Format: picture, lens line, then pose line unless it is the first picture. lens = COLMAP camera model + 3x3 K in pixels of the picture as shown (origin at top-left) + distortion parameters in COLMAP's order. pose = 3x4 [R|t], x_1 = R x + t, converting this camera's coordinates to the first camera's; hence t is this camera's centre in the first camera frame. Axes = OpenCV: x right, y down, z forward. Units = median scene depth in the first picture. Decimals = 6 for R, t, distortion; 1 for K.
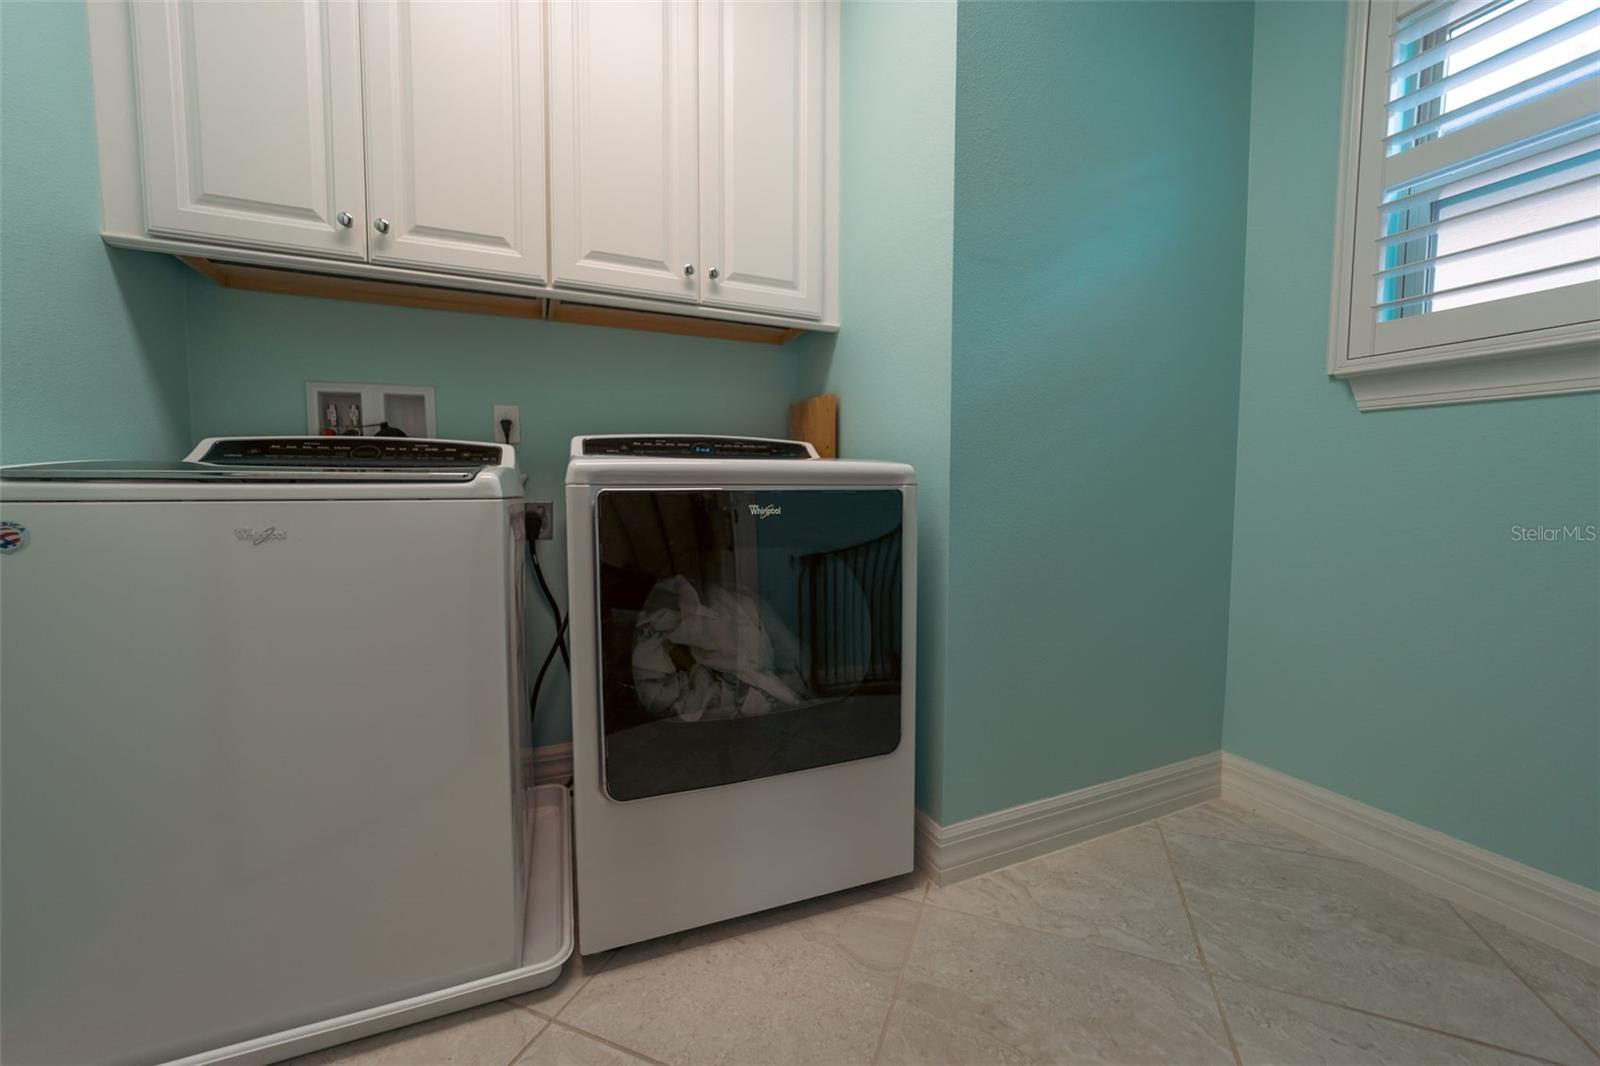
lens RADIAL K [[619.3, 0, 794.8], [0, 619.3, 532.5], [0, 0, 1]] dist [-0.001010, 0.001180]
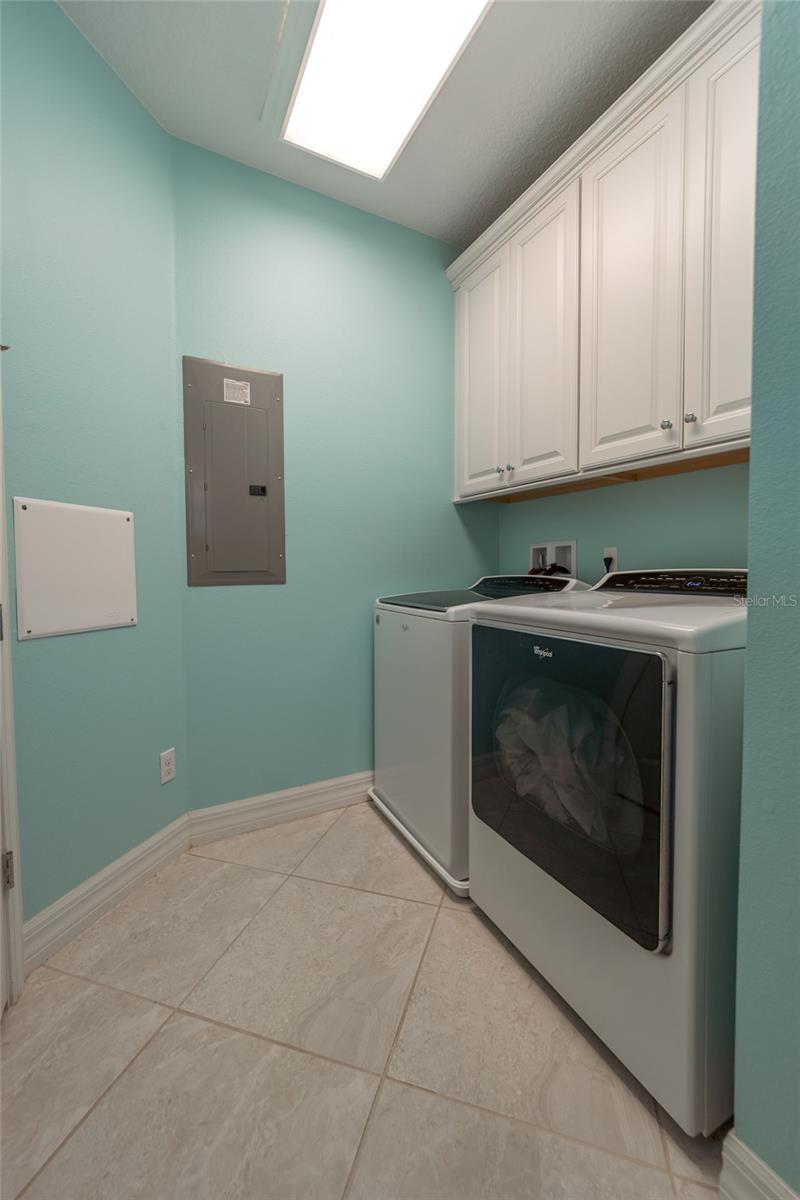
lens RADIAL K [[464.5, 0, 392.0], [0, 464.5, 589.6], [0, 0, 1]] dist [-0.001010, 0.001180]
pose [[0.090266, 0.042226, -0.995022, 0.782509], [-0.060086, 0.997512, 0.036881, -0.164175], [0.994104, 0.056457, 0.092578, 0.568488]]
